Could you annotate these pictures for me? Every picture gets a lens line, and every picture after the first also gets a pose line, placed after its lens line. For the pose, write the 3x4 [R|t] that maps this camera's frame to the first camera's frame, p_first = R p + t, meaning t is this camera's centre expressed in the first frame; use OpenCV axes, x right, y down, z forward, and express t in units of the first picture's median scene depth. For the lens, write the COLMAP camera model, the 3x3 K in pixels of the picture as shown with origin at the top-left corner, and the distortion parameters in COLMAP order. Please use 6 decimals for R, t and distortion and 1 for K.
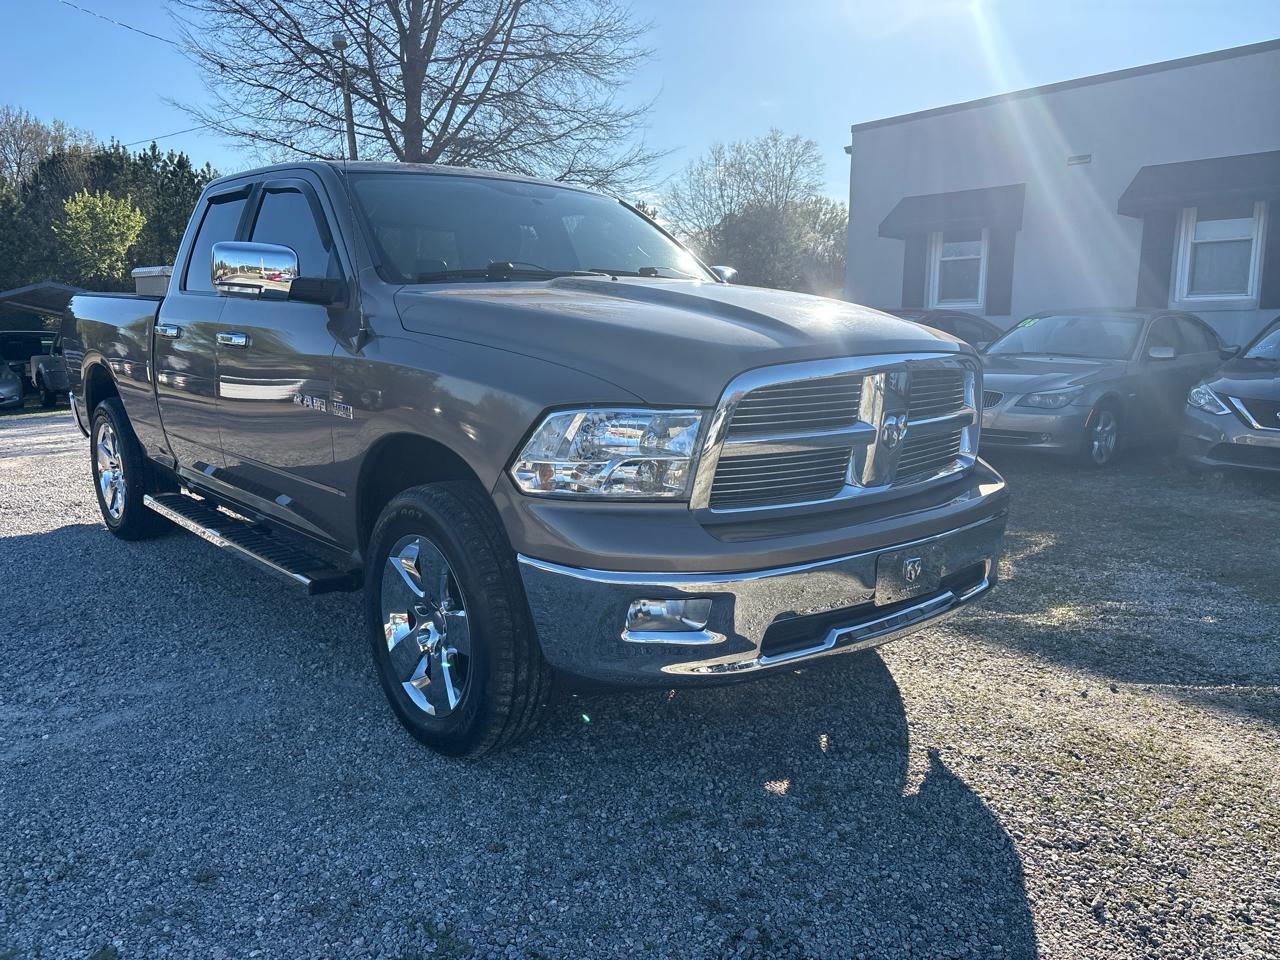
lens RADIAL K [[962.9, 0, 644.3], [0, 962.9, 476.7], [0, 0, 1]] dist [0.036181, -0.027076]
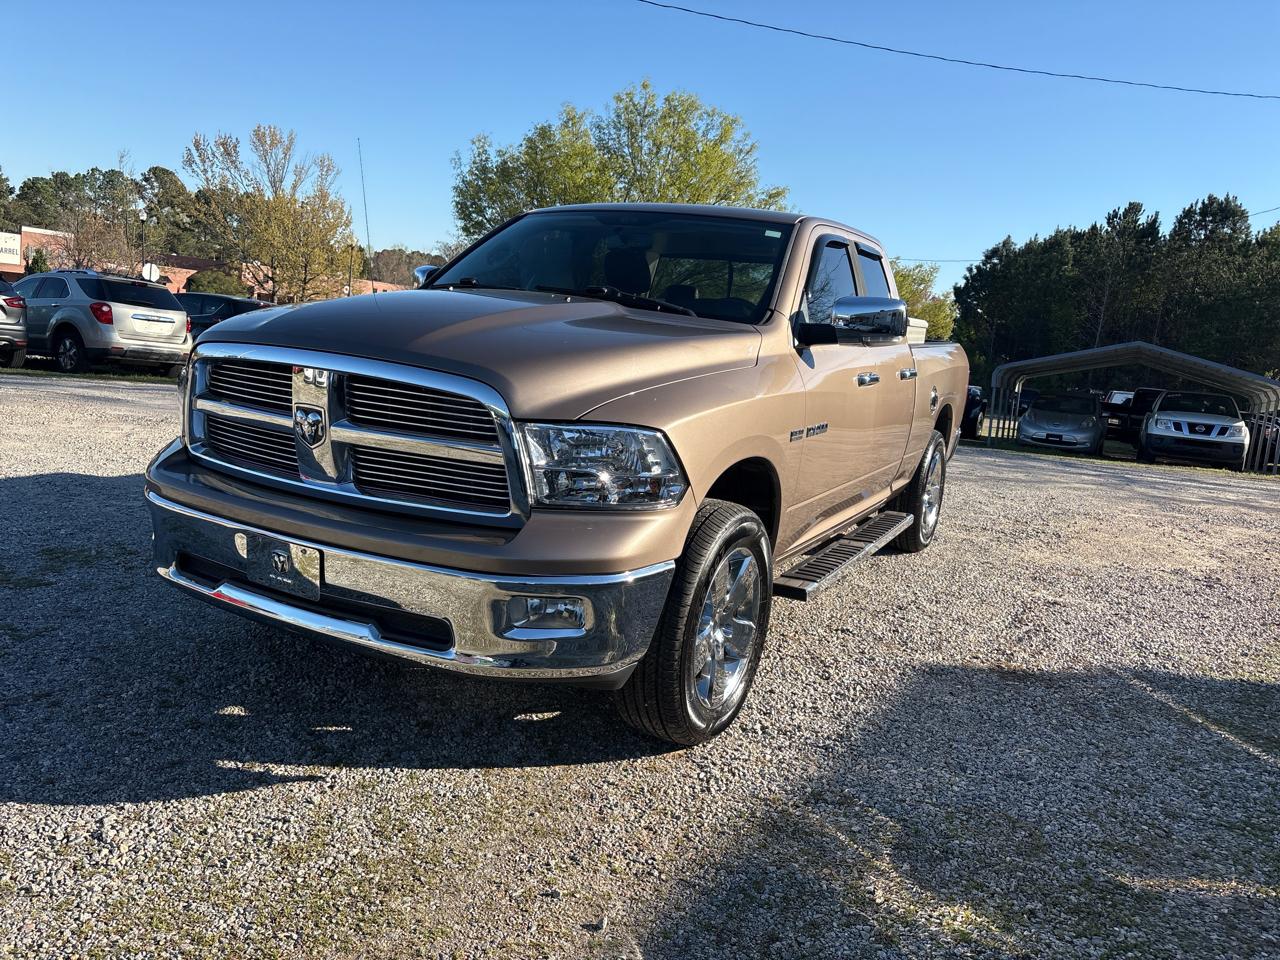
lens RADIAL K [[962.9, 0, 644.3], [0, 962.9, 487.6], [0, 0, 1]] dist [0.036181, -0.027076]
pose [[0.362036, 0.182406, -0.914144, 0.871483], [-0.240026, 0.965841, 0.097662, -0.111160], [0.900732, 0.184061, 0.393451, 0.613868]]
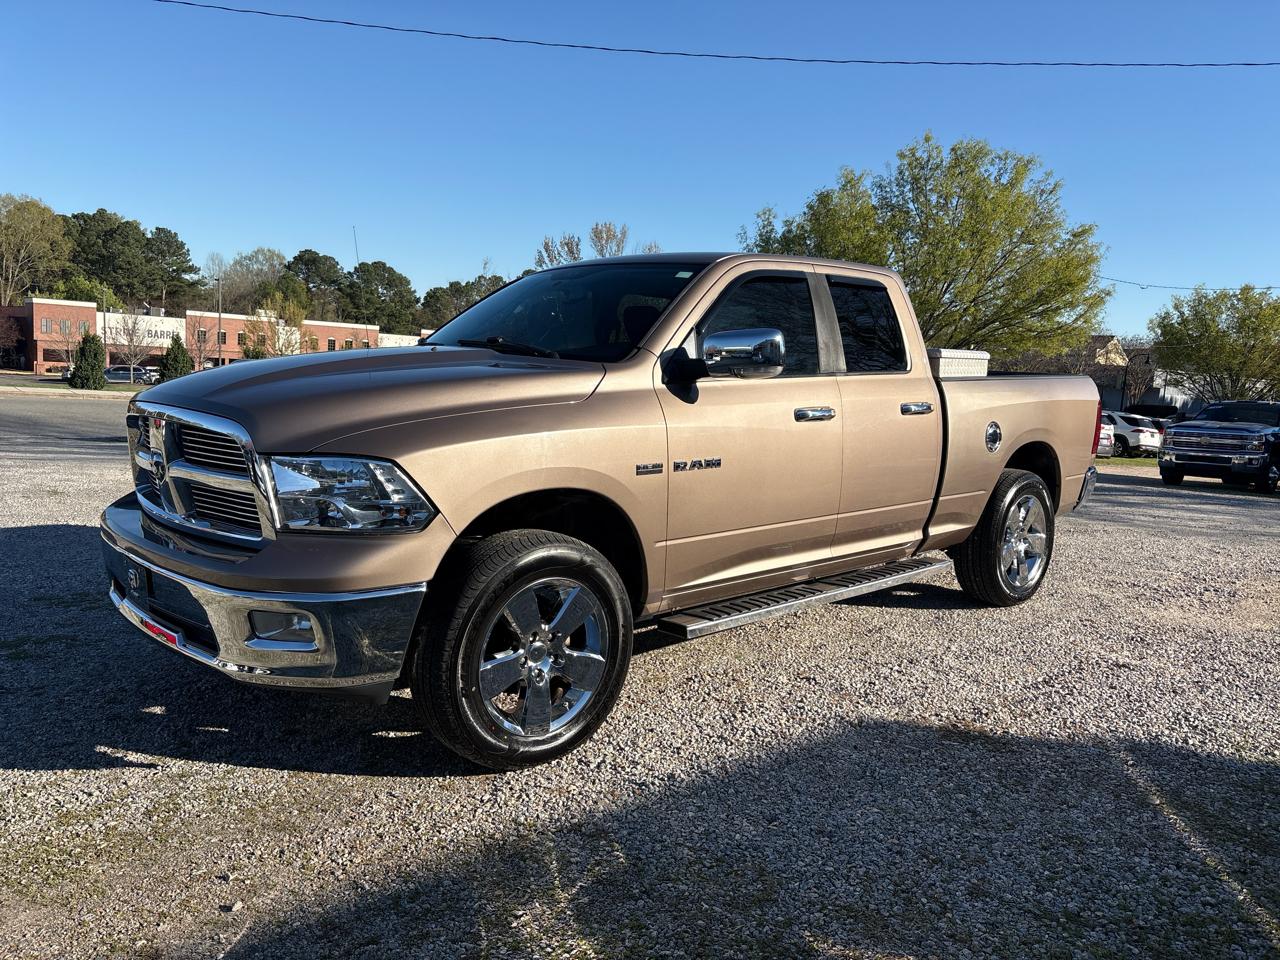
lens RADIAL K [[962.9, 0, 647.8], [0, 962.9, 485.9], [0, 0, 1]] dist [0.036181, -0.027076]
pose [[0.033290, 0.114781, -0.992833, 0.982668], [-0.197627, 0.974525, 0.106038, -0.180887], [0.979712, 0.192680, 0.055126, 1.016082]]
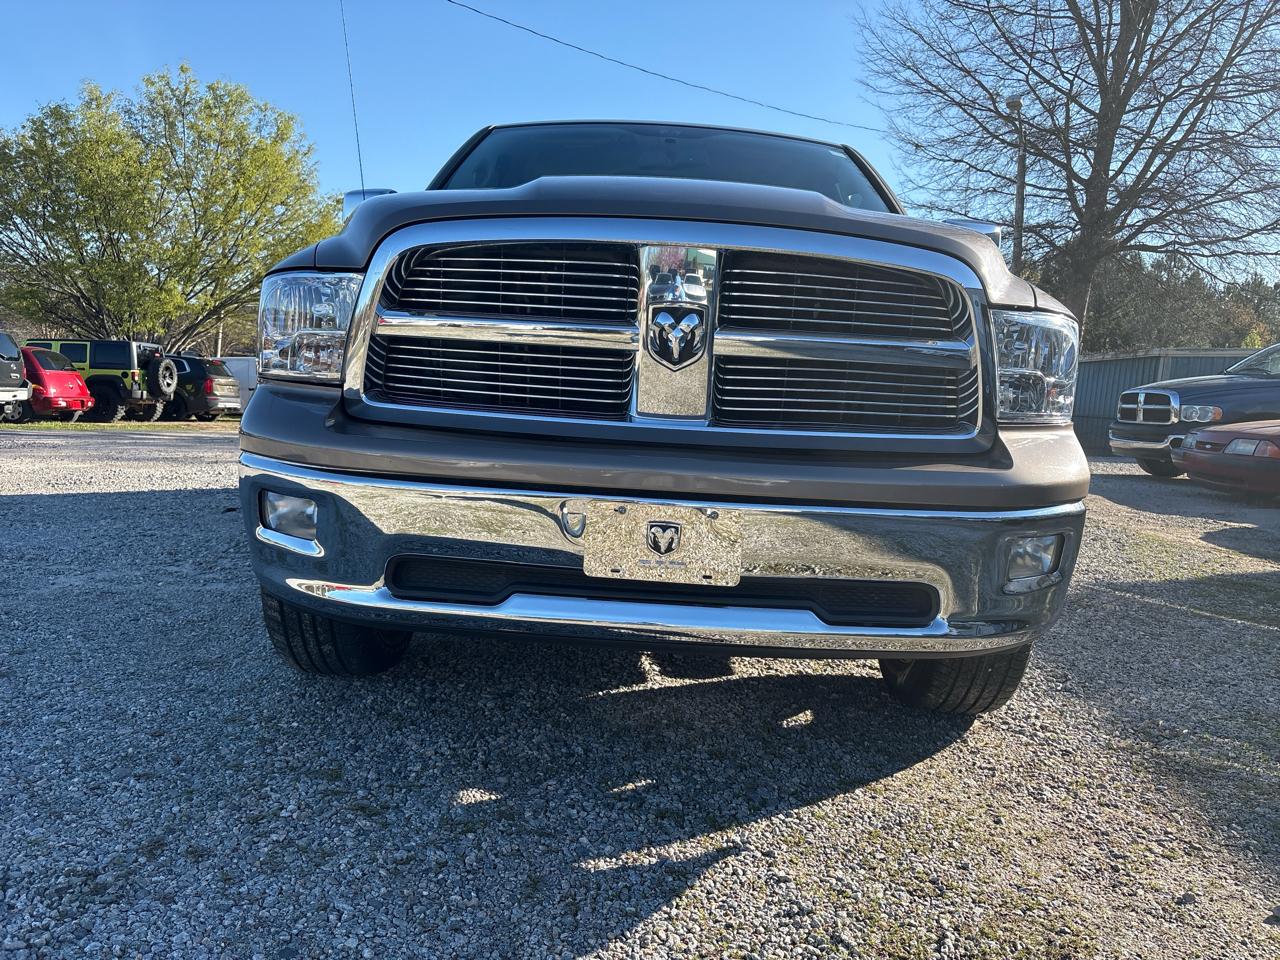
lens RADIAL K [[962.9, 0, 637.8], [0, 962.9, 490.4], [0, 0, 1]] dist [0.036181, -0.027076]
pose [[0.745306, 0.110665, -0.657474, 0.461698], [-0.157093, 0.987513, -0.011863, 0.047944], [0.647951, 0.112126, 0.753383, 0.317776]]
